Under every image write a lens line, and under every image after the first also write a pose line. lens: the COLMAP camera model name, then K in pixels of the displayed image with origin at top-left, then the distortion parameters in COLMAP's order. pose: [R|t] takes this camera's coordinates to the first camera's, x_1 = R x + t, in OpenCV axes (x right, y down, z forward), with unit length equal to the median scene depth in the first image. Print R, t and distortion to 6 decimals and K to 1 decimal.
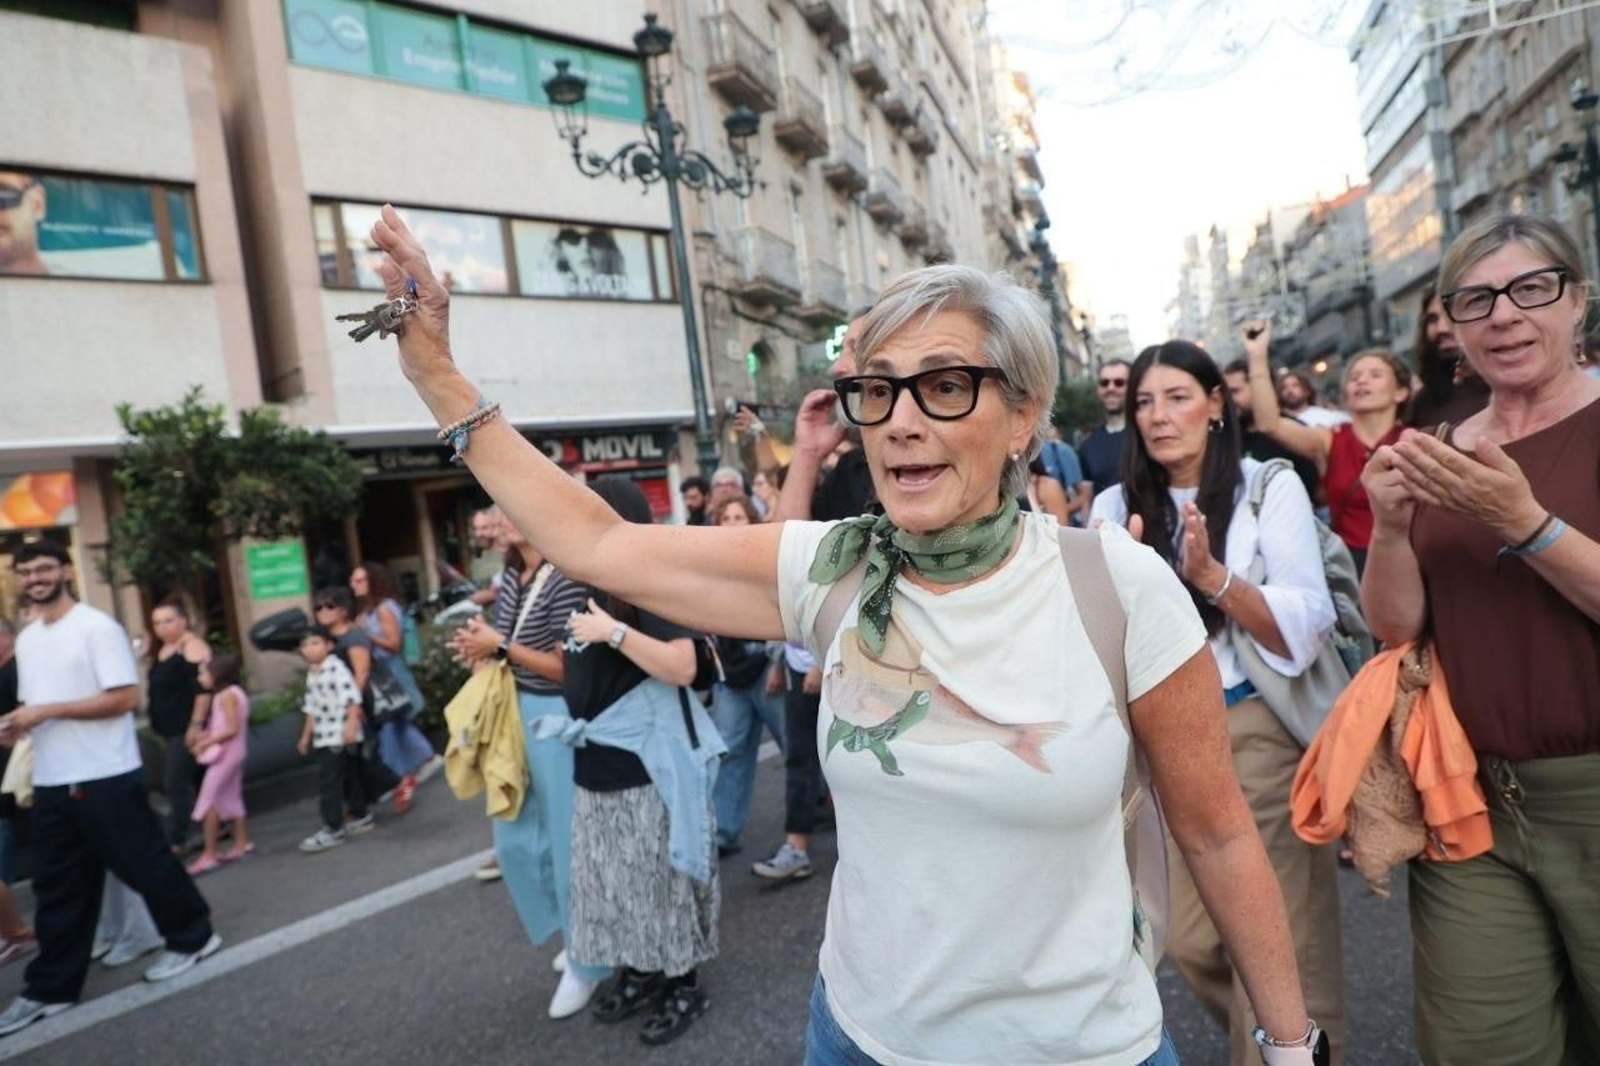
lens RADIAL K [[1075.6, 0, 802.7], [0, 1075.6, 537.5], [0, 0, 1]] dist [0.002531, 0.003140]
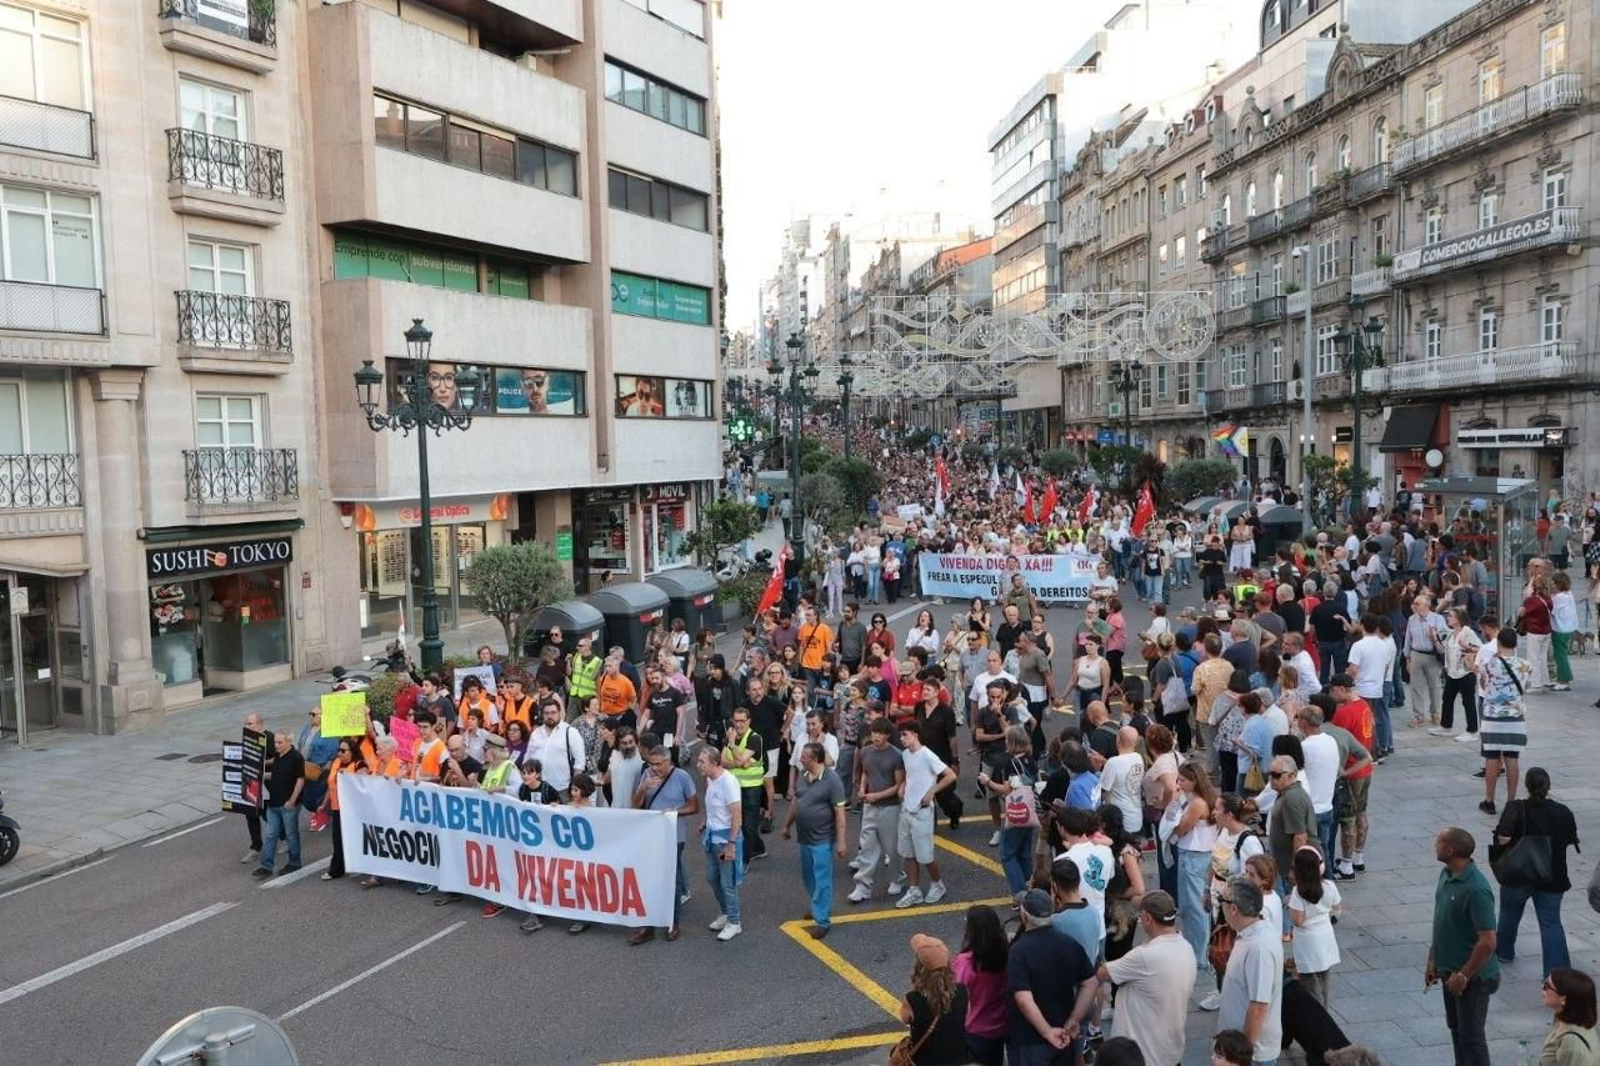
lens RADIAL K [[1379.5, 0, 796.4], [0, 1379.5, 544.8], [0, 0, 1]] dist [0.004623, 0.012885]
pose [[0.924224, 0.082386, 0.372858, -0.292455], [-0.085104, 0.996330, -0.009197, 0.003778], [-0.372247, -0.023231, 0.927843, -0.441375]]
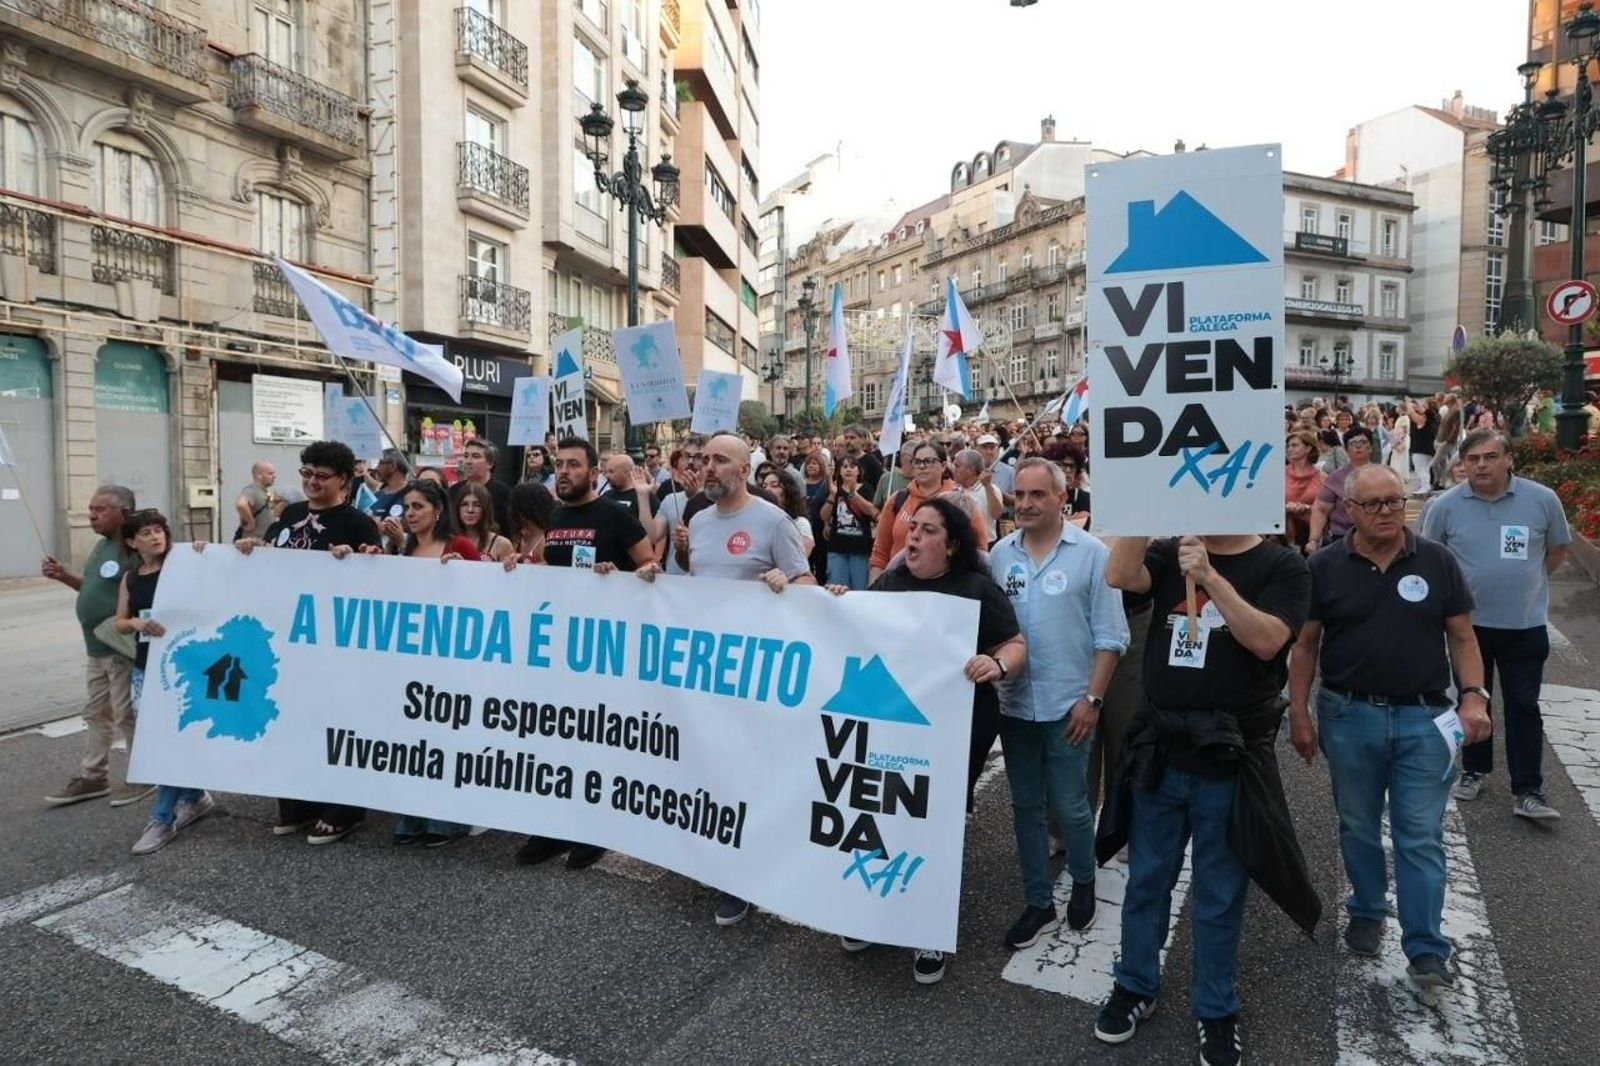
lens RADIAL K [[1075.6, 0, 802.7], [0, 1075.6, 537.5], [0, 0, 1]] dist [0.002531, 0.003140]
pose [[0.738668, 0.093328, 0.667578, -0.700903], [-0.075206, 0.995596, -0.055971, 0.142459], [-0.669861, -0.008862, 0.742433, -0.485057]]
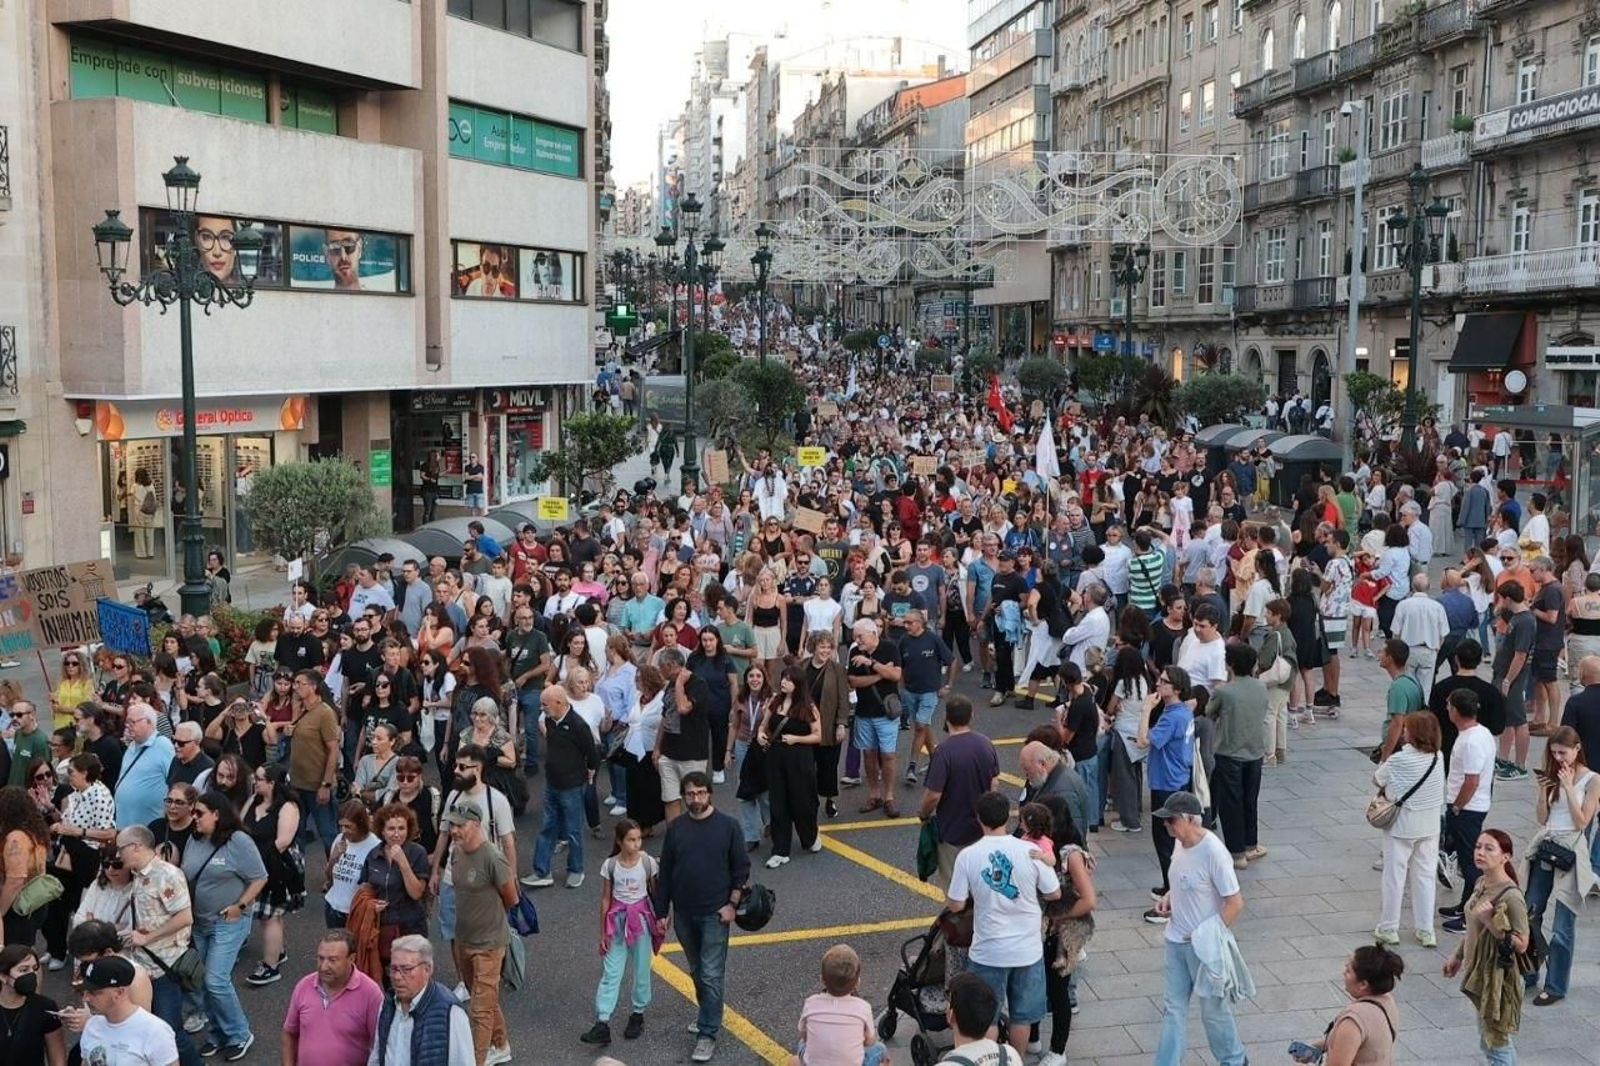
lens RADIAL K [[1828.7, 0, 807.9], [0, 1828.7, 547.9], [0, 0, 1]] dist [0.010400, 0.004032]
pose [[0.899003, 0.087861, 0.429039, -0.290705], [-0.108392, 0.993828, 0.023602, 0.004609], [-0.424318, -0.067723, 0.902977, -0.451980]]
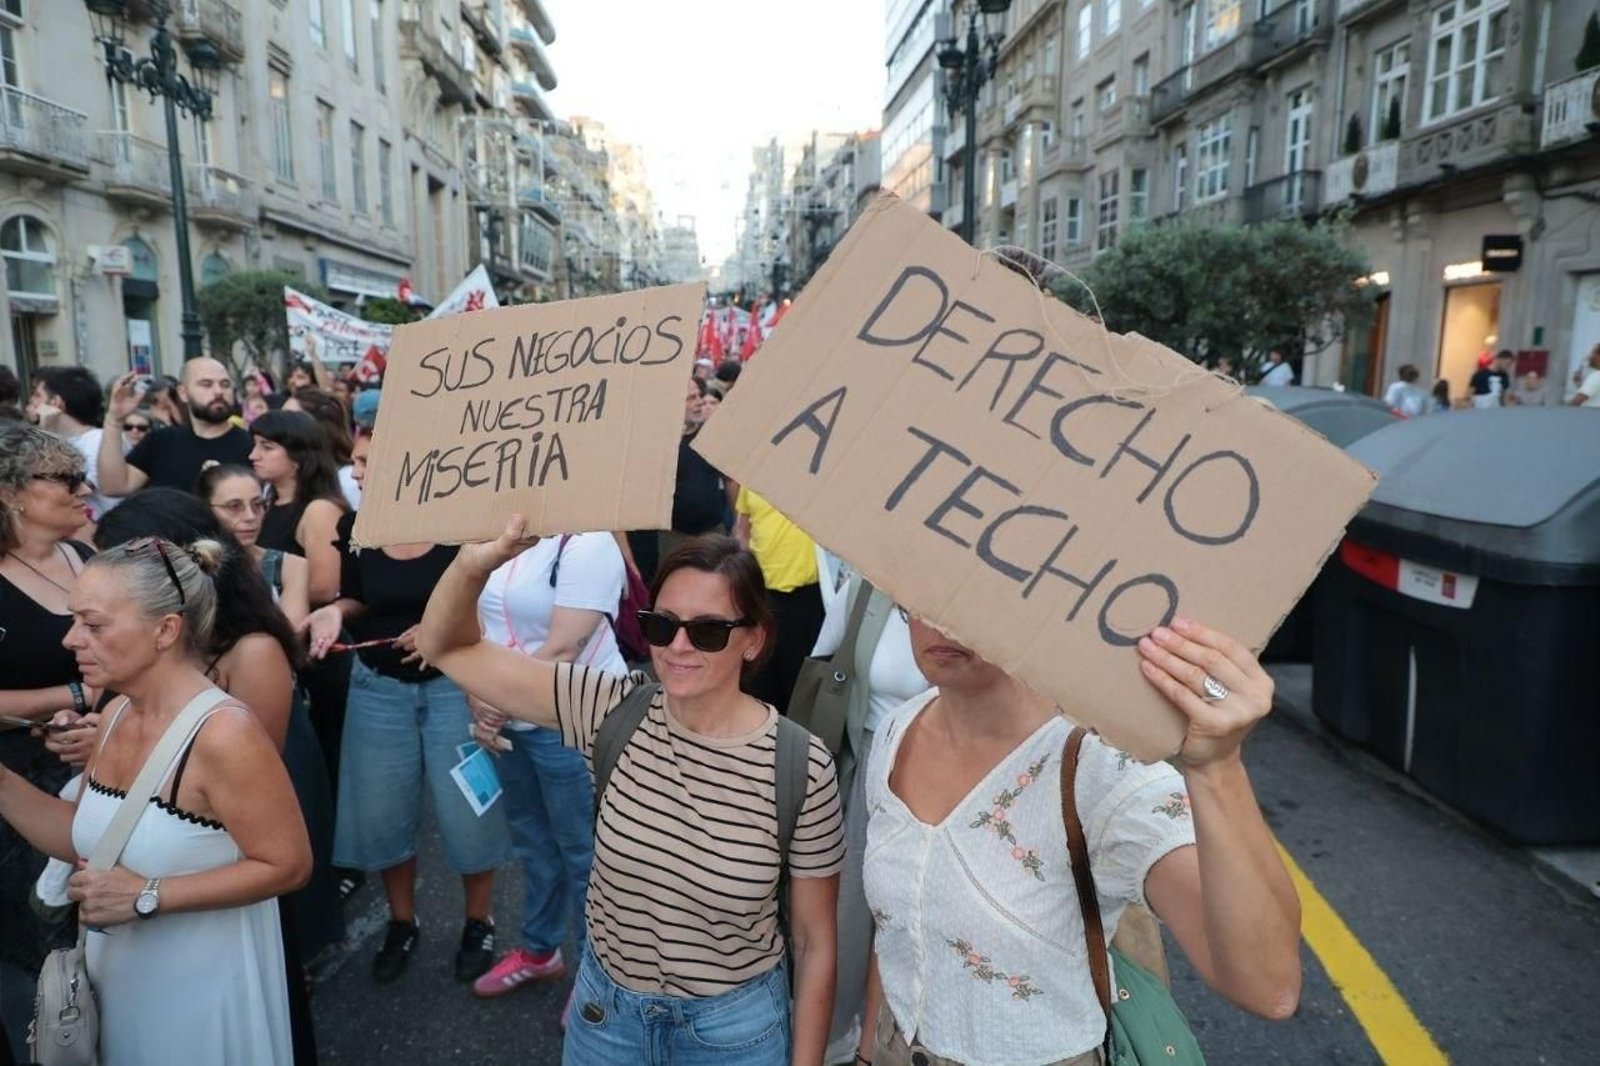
lens RADIAL K [[1065.8, 0, 797.3], [0, 1065.8, 537.3], [0, 0, 1]] dist [-0.004699, 0.005106]
pose [[0.918585, 0.069045, 0.389145, 0.164524], [-0.109995, 0.990383, 0.083924, -0.041927], [-0.379608, -0.119895, 0.917346, 0.165969]]
